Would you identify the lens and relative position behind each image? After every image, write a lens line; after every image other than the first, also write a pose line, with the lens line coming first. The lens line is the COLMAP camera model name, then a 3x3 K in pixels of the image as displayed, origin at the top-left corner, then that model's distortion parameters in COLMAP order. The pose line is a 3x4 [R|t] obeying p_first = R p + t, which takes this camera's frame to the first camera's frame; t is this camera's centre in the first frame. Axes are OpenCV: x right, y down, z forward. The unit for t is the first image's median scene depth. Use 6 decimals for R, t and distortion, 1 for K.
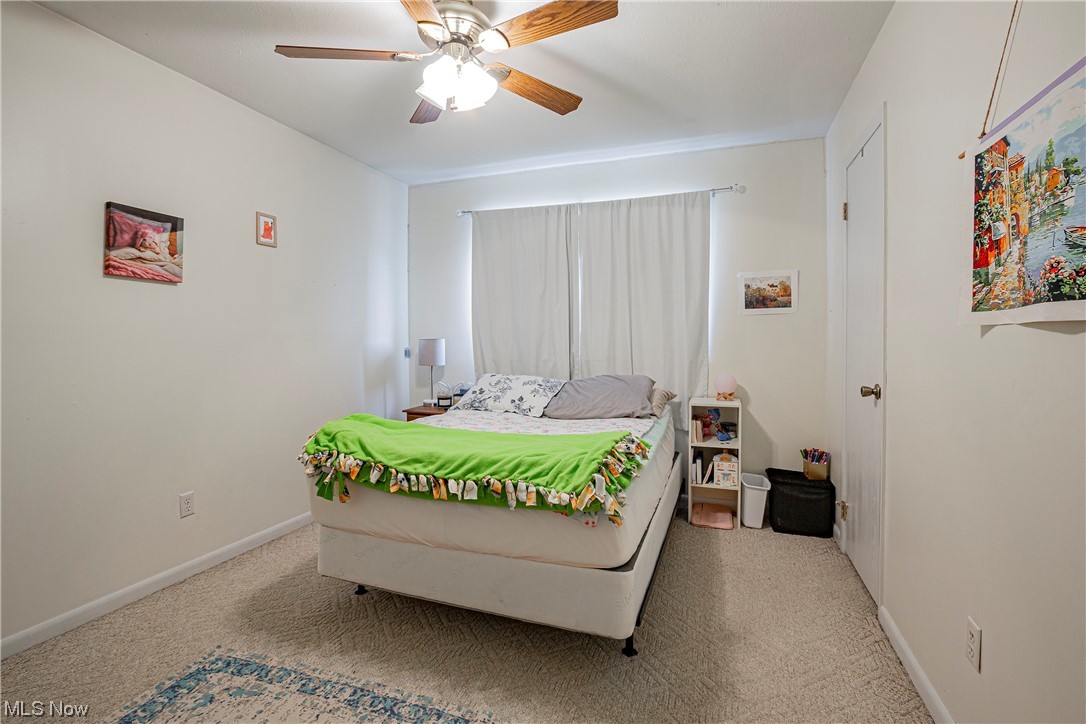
lens RADIAL K [[523.4, 0, 544.7], [0, 523.4, 350.9], [0, 0, 1]] dist [-0.015469, 0.002092]
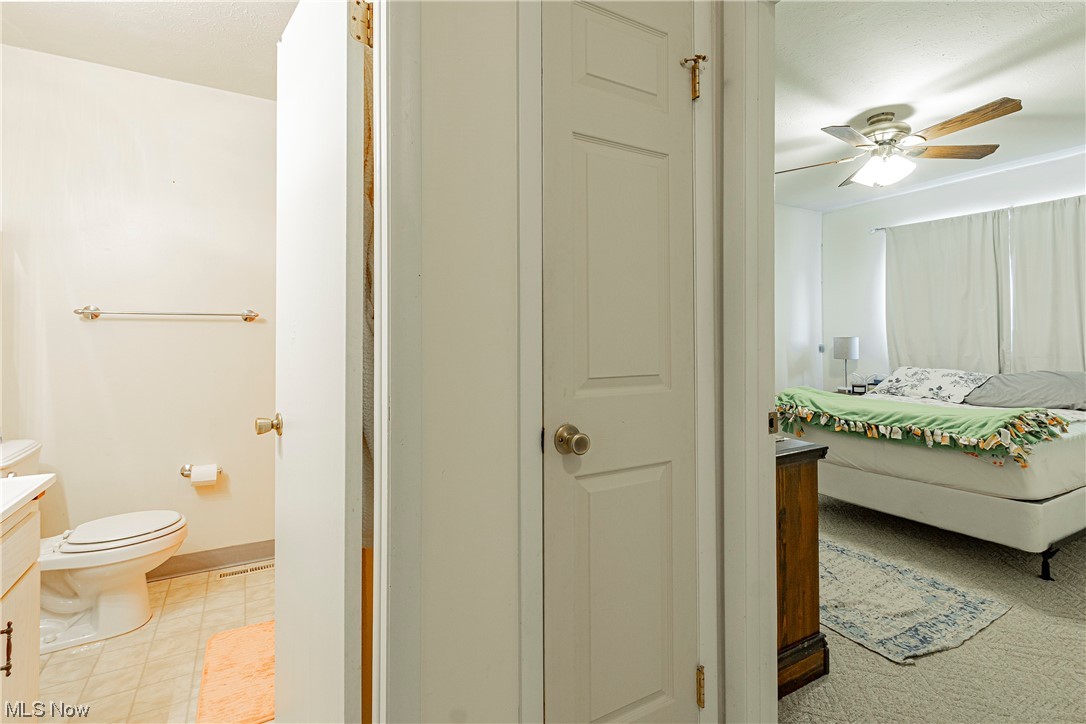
lens RADIAL K [[503.1, 0, 537.0], [0, 503.1, 335.3], [0, 0, 1]] dist [0.002815, 0.000397]
pose [[0.748174, -0.005802, -0.663477, 0.053194], [-0.011912, 0.999683, -0.022175, 0.017054], [0.663396, 0.024494, 0.747868, -0.792665]]
